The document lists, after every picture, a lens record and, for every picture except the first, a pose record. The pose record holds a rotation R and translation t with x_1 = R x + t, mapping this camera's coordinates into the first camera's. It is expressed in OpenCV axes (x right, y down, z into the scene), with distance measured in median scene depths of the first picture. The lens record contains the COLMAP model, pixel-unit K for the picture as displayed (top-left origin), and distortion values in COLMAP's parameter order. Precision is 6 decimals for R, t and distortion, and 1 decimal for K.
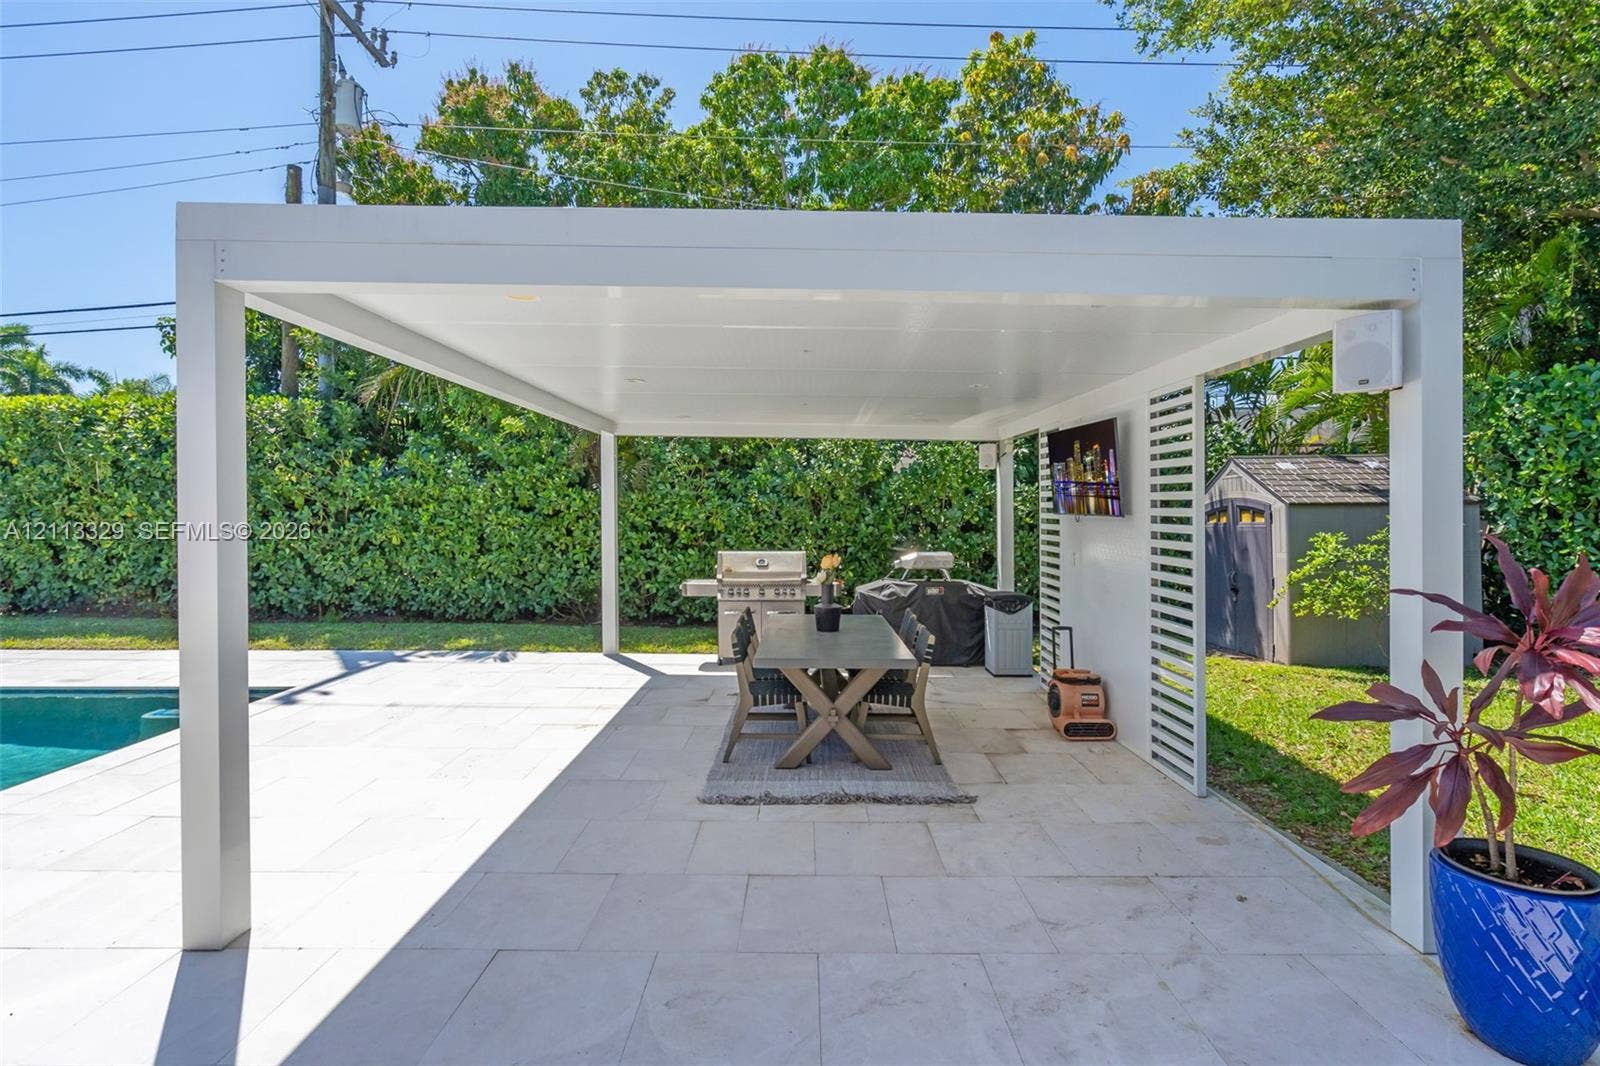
lens RADIAL K [[766.5, 0, 803.7], [0, 766.5, 514.7], [0, 0, 1]] dist [0.000143, 0.000338]
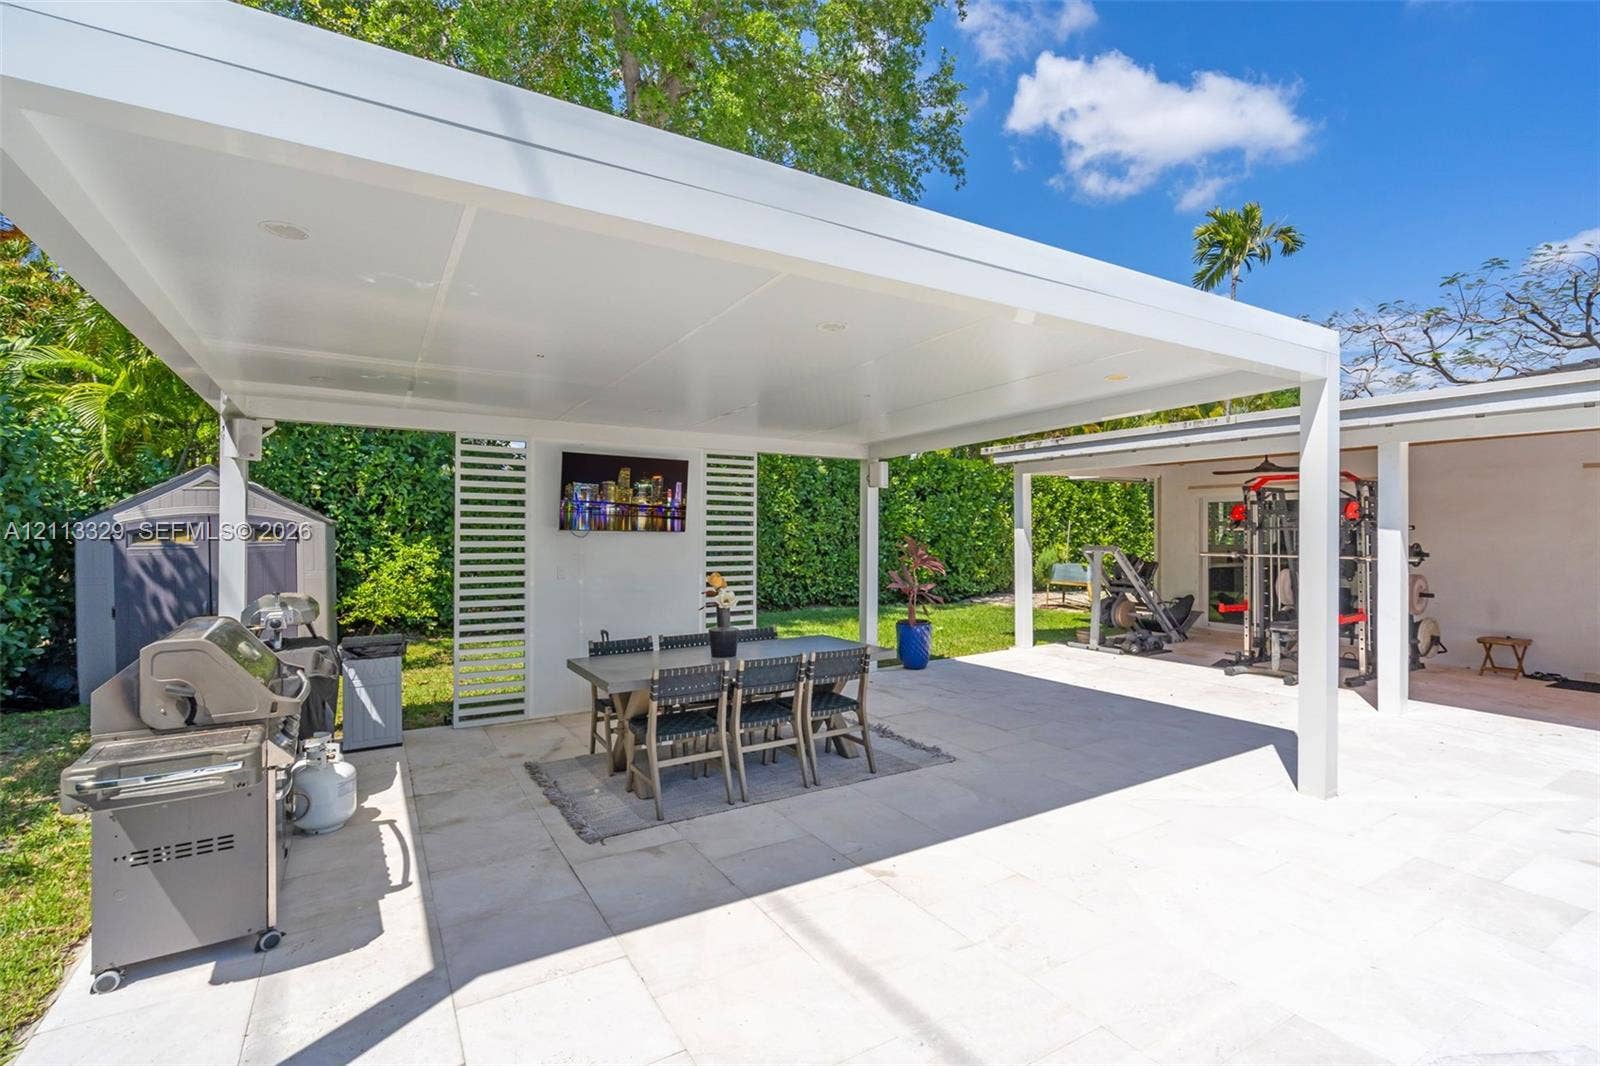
lens RADIAL K [[732.0, 0, 799.0], [0, 732.0, 543.0], [0, 0, 1]] dist [-0.000423, 0.001094]
pose [[-0.495412, -0.002532, 0.868654, -0.784554], [0.005953, 0.999962, 0.006310, 0.013880], [-0.868638, 0.008298, -0.495379, 1.367804]]
